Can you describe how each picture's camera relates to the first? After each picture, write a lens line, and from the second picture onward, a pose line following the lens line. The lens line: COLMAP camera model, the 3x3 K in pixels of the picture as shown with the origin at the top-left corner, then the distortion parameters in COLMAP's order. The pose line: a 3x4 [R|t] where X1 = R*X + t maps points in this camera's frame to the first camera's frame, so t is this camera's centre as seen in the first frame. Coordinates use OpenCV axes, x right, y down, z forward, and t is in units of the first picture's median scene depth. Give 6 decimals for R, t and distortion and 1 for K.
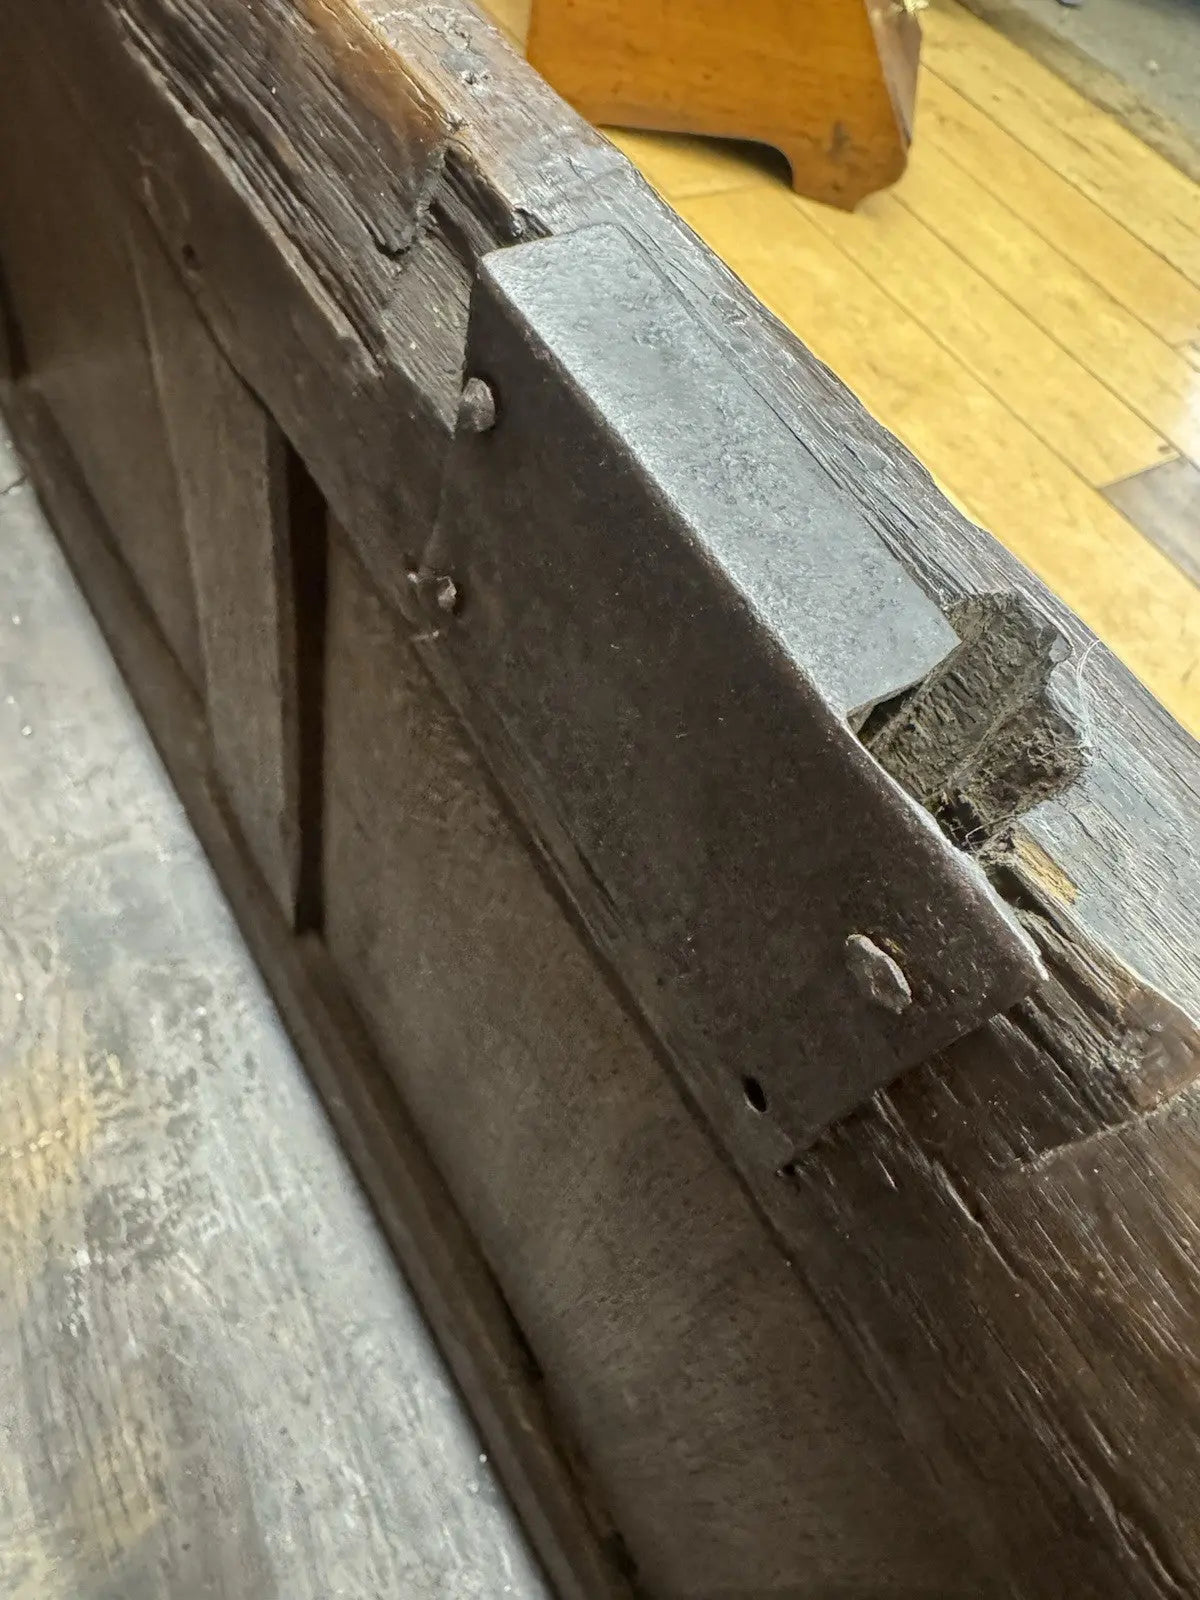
lens RADIAL K [[1136.9, 0, 649.1], [0, 1136.9, 800.3], [0, 0, 1]] dist [0.054942, -0.077766]
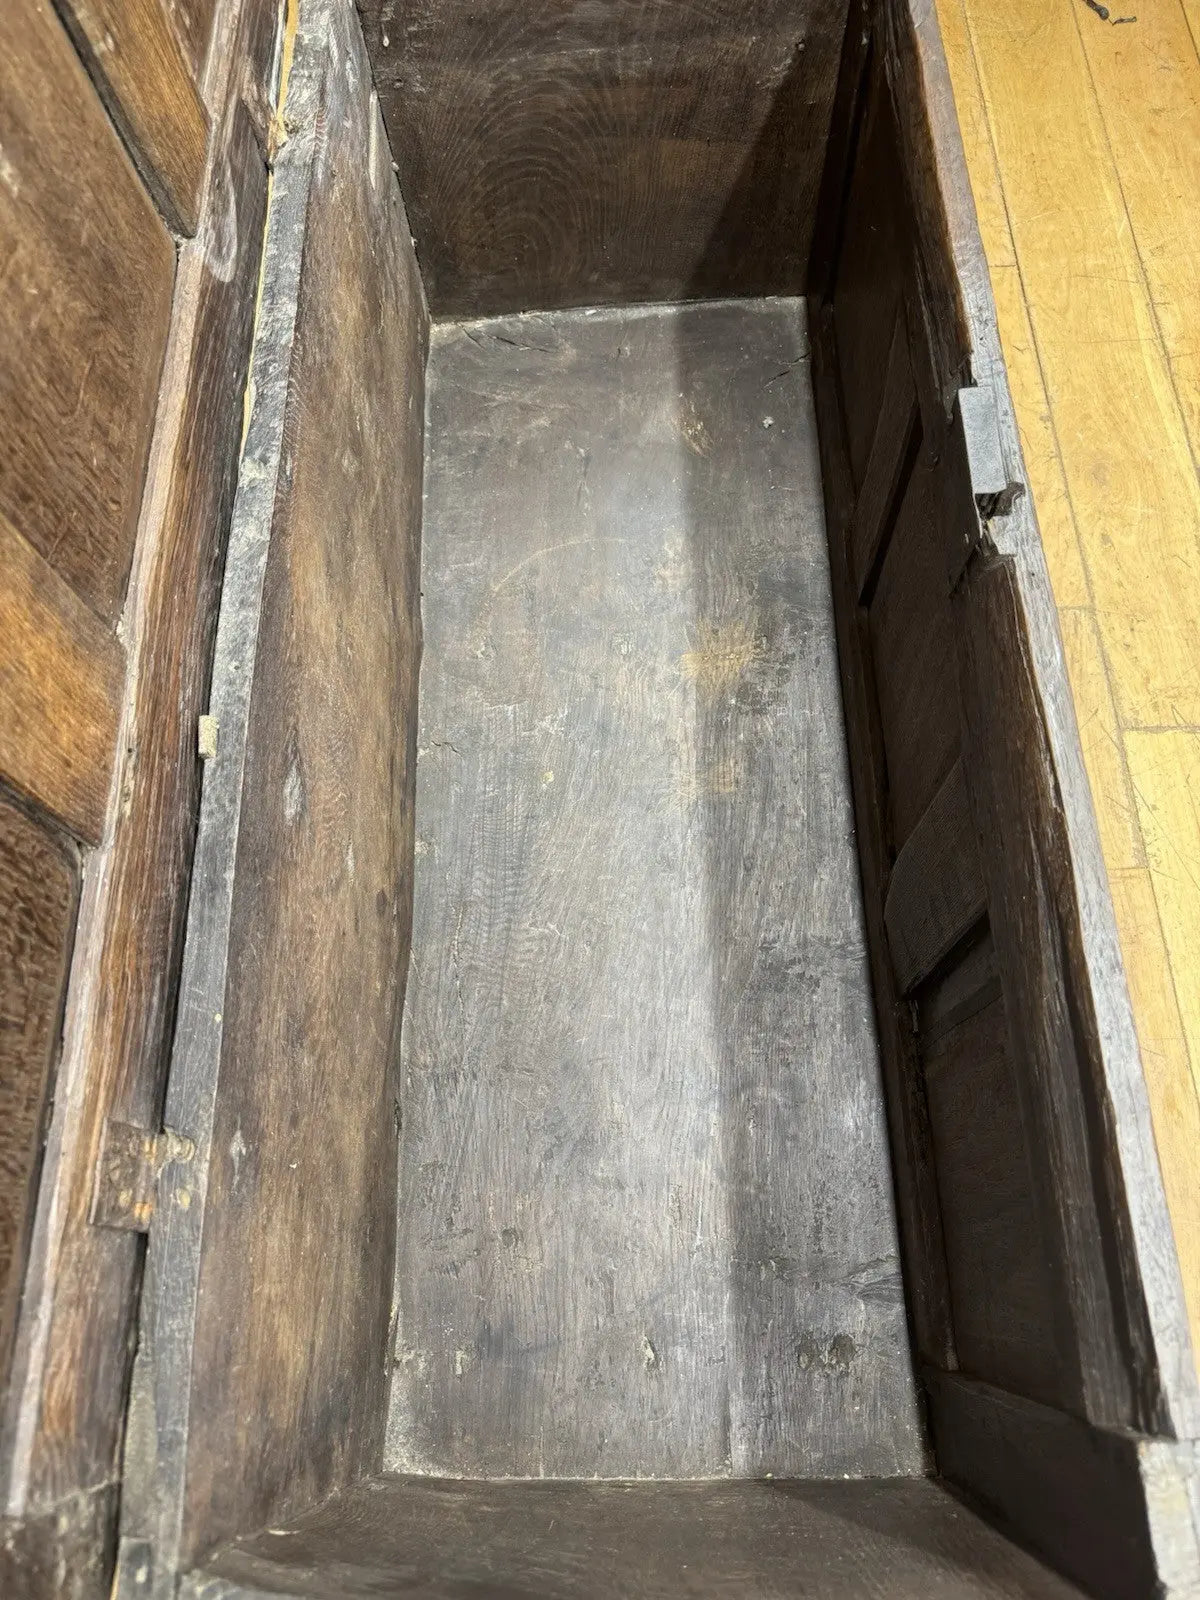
lens RADIAL K [[1136.9, 0, 649.1], [0, 1136.9, 800.3], [0, 0, 1]] dist [0.054942, -0.077766]
pose [[0.827928, 0.368460, -0.422815, 0.430059], [-0.320267, 0.929506, 0.182887, 0.196555], [0.460395, -0.016004, 0.887570, -1.157243]]
